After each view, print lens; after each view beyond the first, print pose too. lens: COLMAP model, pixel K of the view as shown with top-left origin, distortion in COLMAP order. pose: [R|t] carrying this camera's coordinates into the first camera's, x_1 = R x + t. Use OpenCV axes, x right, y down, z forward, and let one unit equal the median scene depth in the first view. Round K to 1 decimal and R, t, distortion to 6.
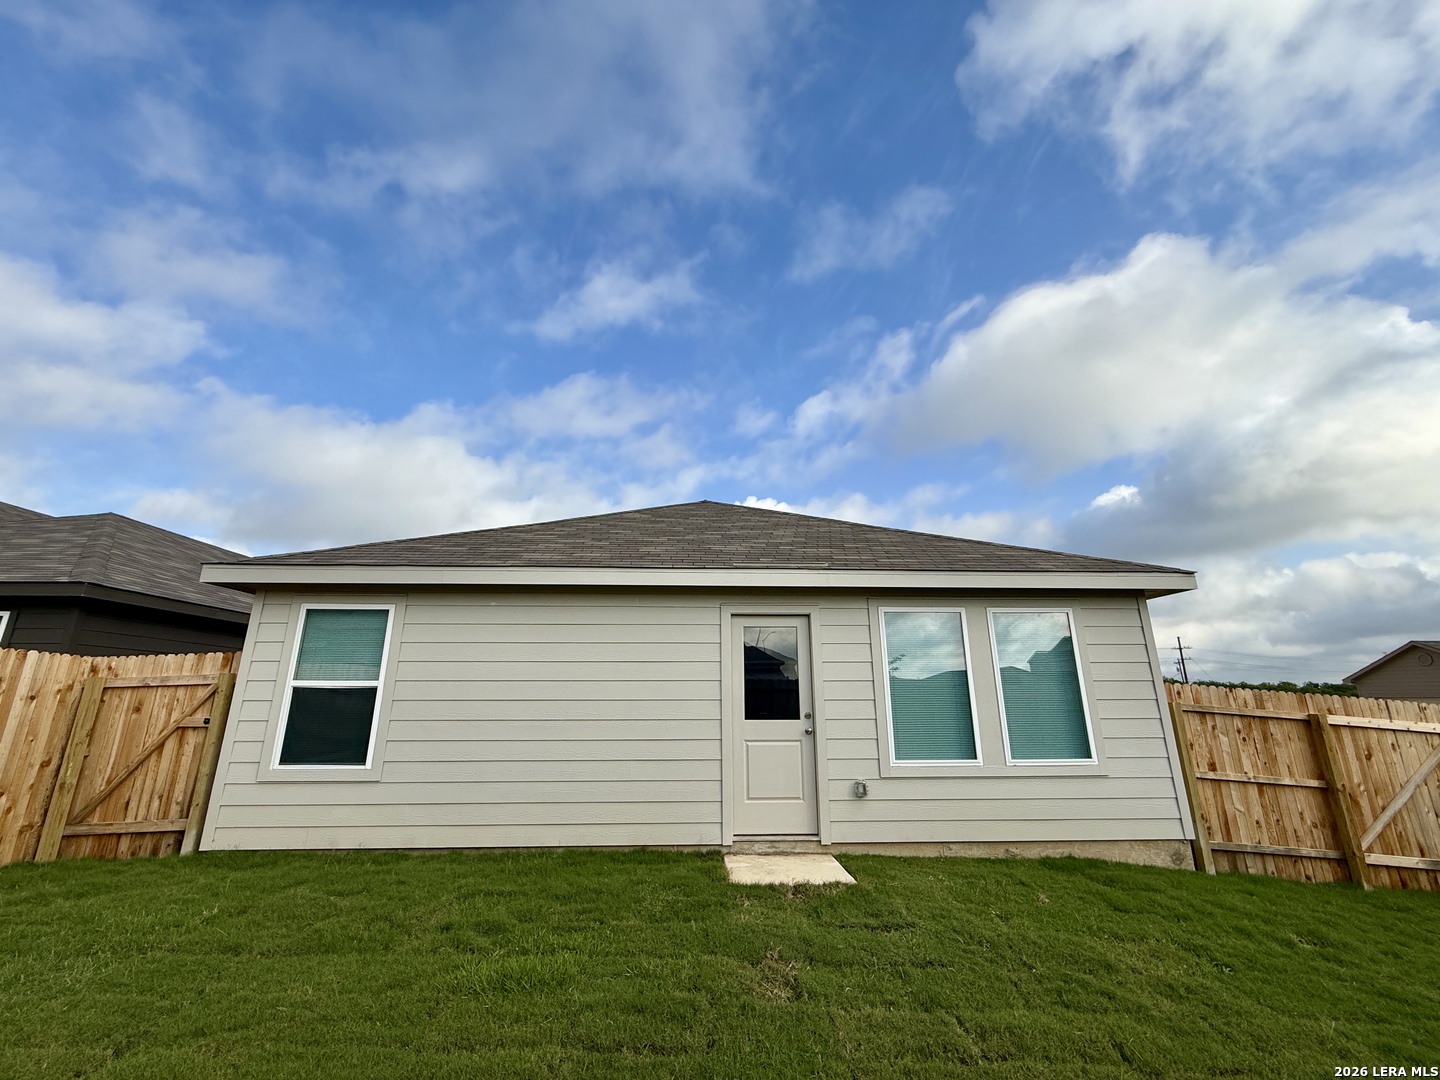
lens RADIAL K [[574.9, 0, 708.5], [0, 574.9, 537.6], [0, 0, 1]] dist [-0.000330, 0.000509]
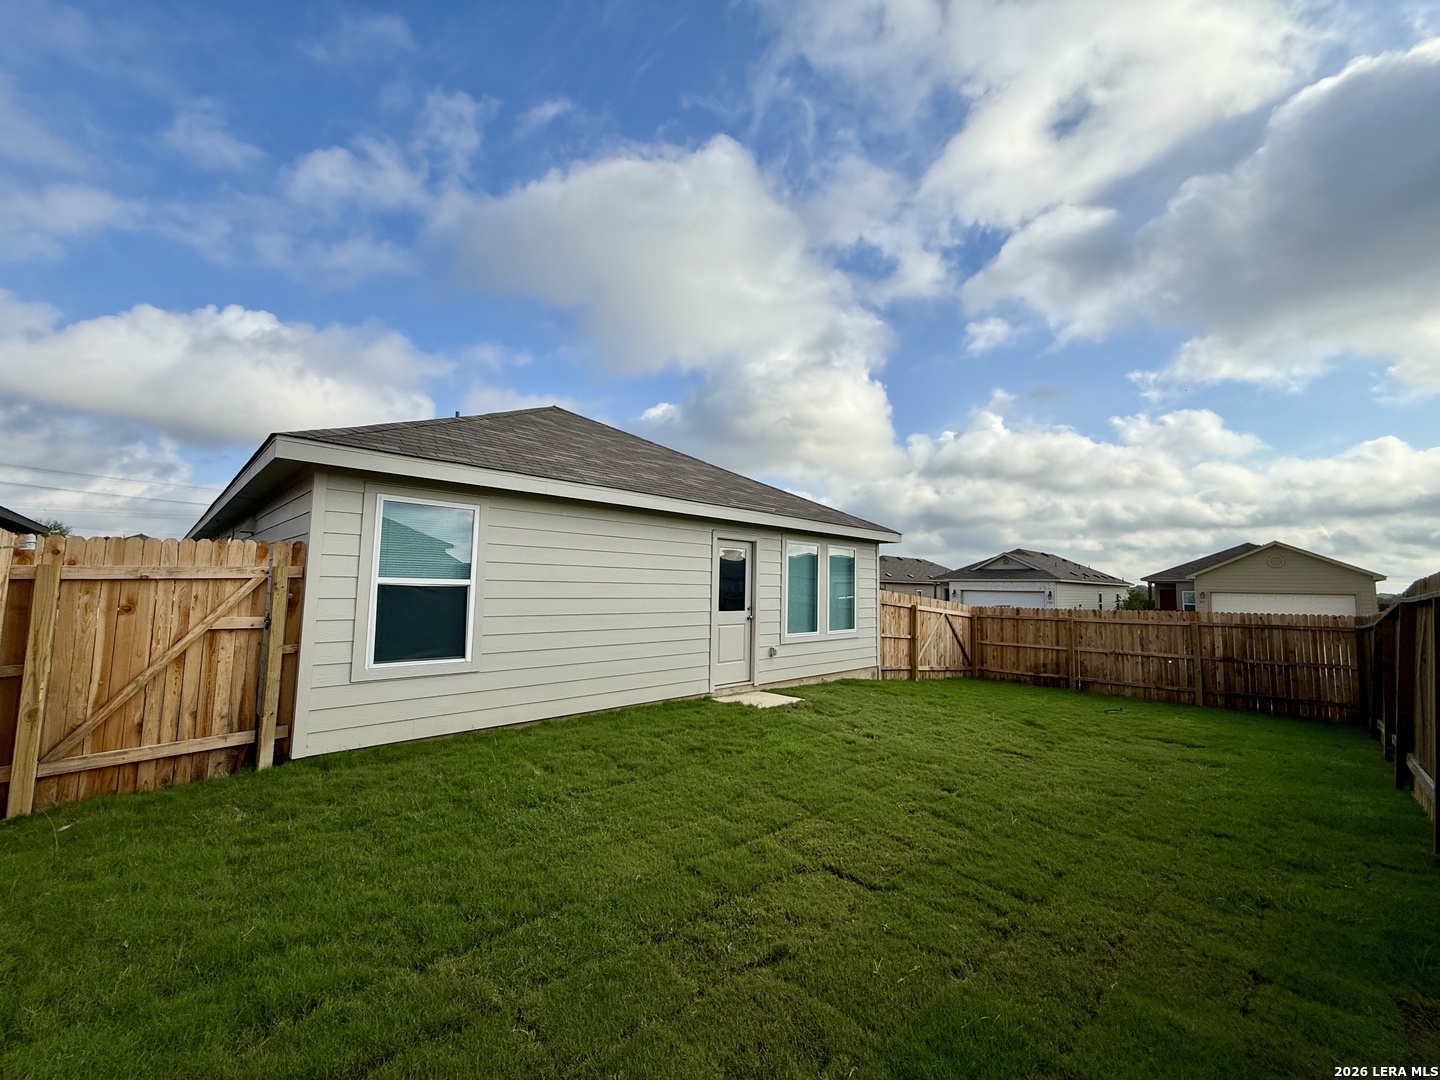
lens RADIAL K [[574.9, 0, 717.0], [0, 574.9, 549.3], [0, 0, 1]] dist [-0.000330, 0.000509]
pose [[0.742479, 0.057792, 0.667372, -0.912808], [-0.188221, 0.974134, 0.125047, -0.012862], [-0.642883, -0.218458, 0.734151, -0.018002]]
